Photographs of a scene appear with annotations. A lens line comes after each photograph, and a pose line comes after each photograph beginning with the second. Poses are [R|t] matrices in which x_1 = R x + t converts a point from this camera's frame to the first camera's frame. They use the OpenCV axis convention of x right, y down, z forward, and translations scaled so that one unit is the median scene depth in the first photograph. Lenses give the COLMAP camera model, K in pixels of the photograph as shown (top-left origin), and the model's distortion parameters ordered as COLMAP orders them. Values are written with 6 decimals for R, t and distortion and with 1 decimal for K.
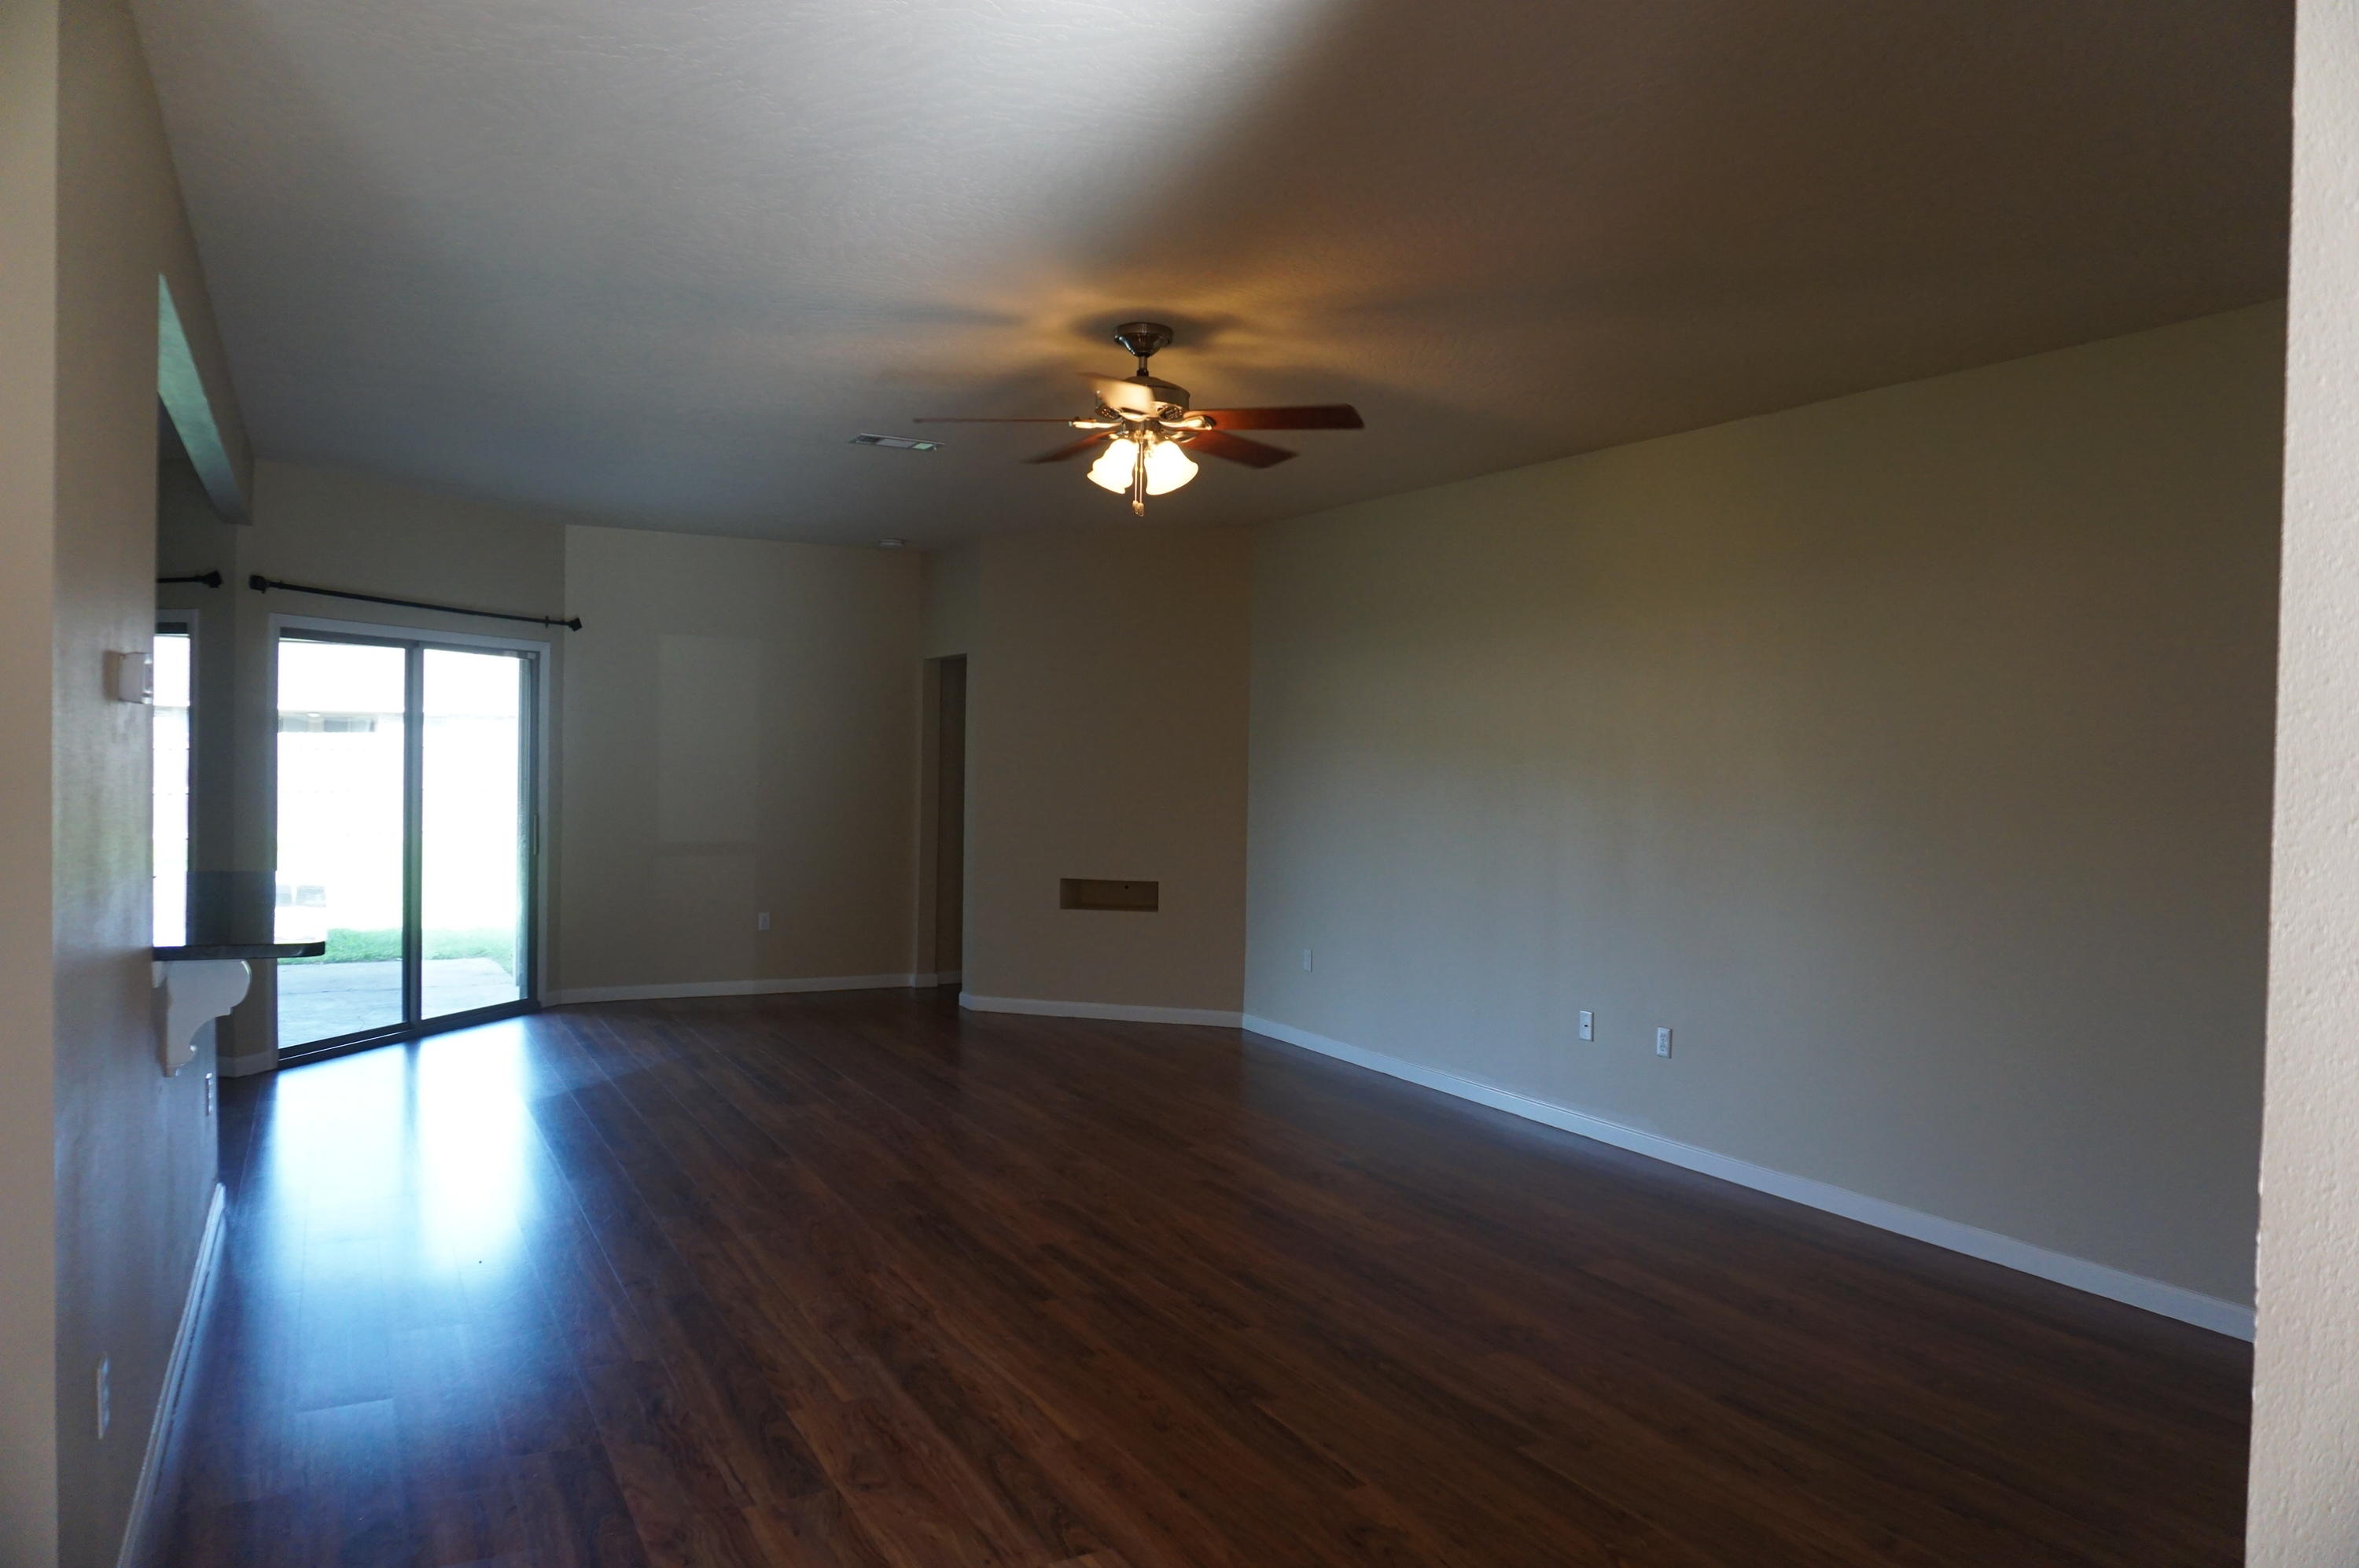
lens RADIAL K [[1567.4, 0, 1182.7], [0, 1567.4, 794.3], [0, 0, 1]] dist [-0.058611, 0.036263]
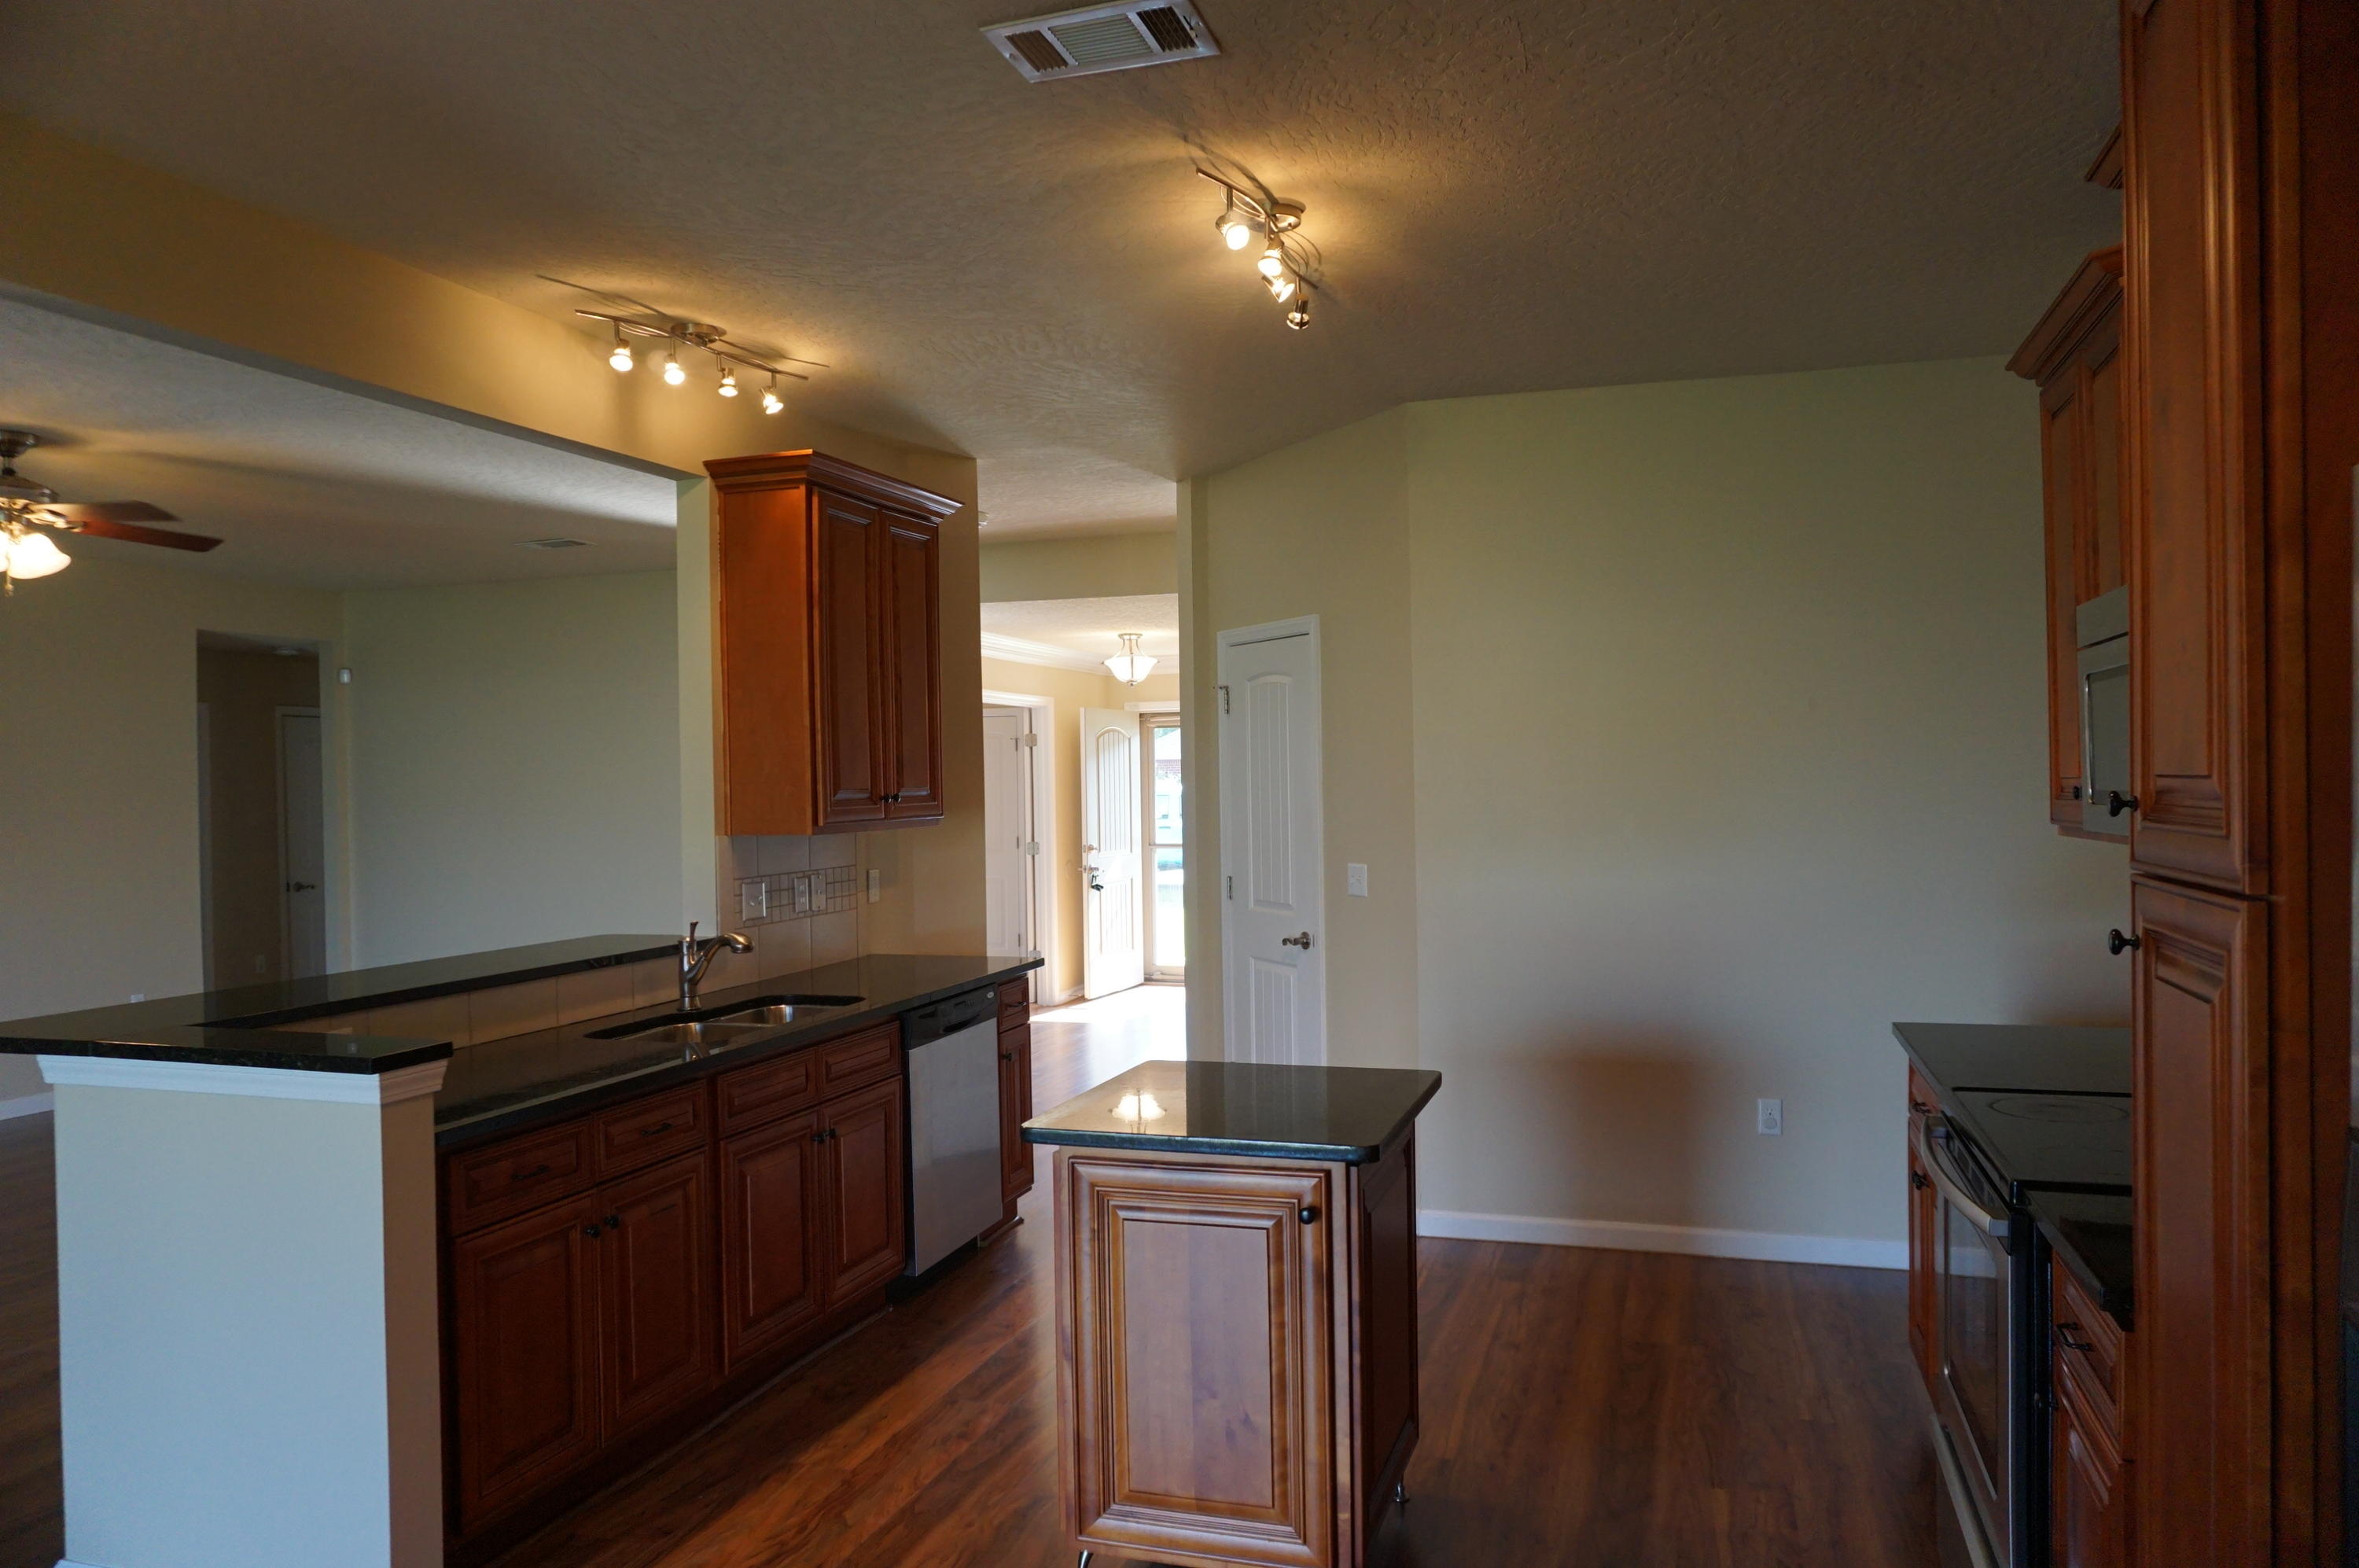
lens RADIAL K [[1574.4, 0, 1184.5], [0, 1574.4, 784.5], [0, 0, 1]] dist [-0.057992, 0.043548]
pose [[-0.678493, -0.003261, 0.734599, -1.285957], [0.021155, 0.999489, 0.023977, -0.063393], [-0.734302, 0.031808, -0.678077, 1.587696]]
